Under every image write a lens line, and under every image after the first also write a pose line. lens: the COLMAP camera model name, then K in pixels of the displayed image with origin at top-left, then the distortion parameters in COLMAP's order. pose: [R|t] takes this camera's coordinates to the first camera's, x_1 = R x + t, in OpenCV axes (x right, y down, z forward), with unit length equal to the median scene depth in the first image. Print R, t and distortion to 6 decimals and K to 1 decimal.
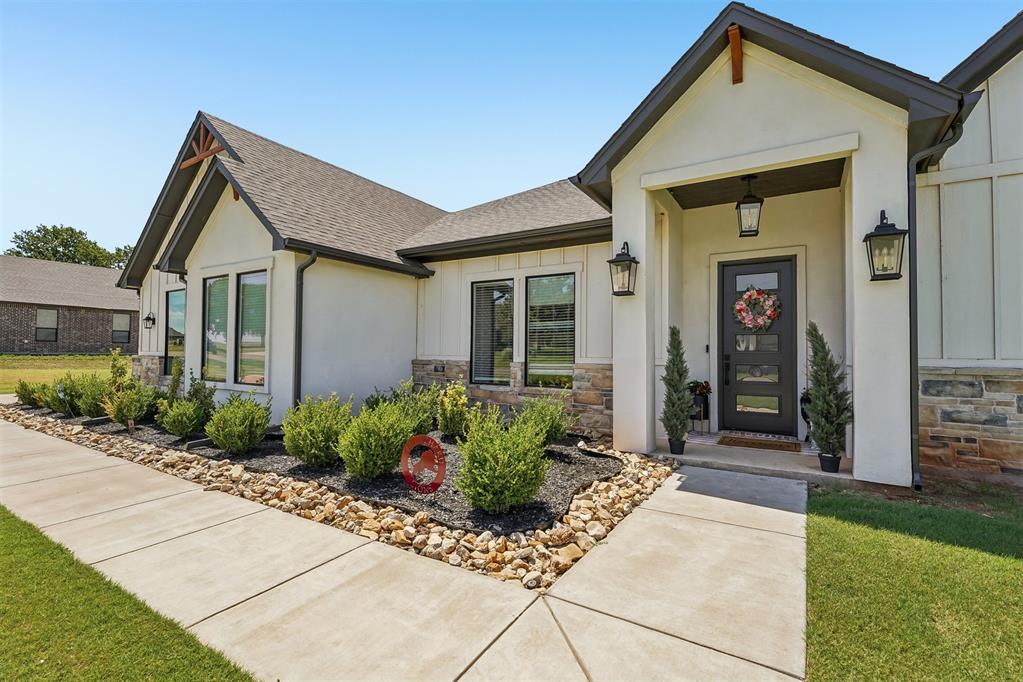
lens RADIAL K [[475.9, 0, 509.8], [0, 475.9, 341.3], [0, 0, 1]] dist [-0.004578, 0.000658]
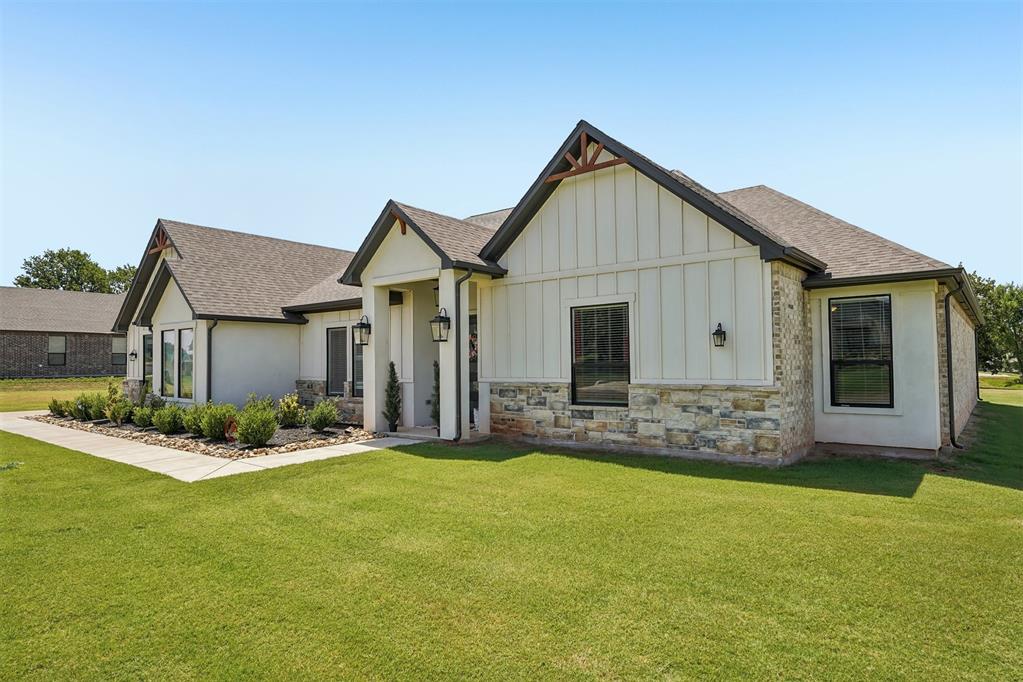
lens RADIAL K [[599.3, 0, 512.9], [0, 599.3, 342.9], [0, 0, 1]] dist [-0.008259, -0.001913]
pose [[0.993798, -0.023632, -0.108662, 0.714613], [0.022746, 0.999697, -0.009383, -0.047881], [0.108851, 0.006853, 0.994034, -0.826378]]
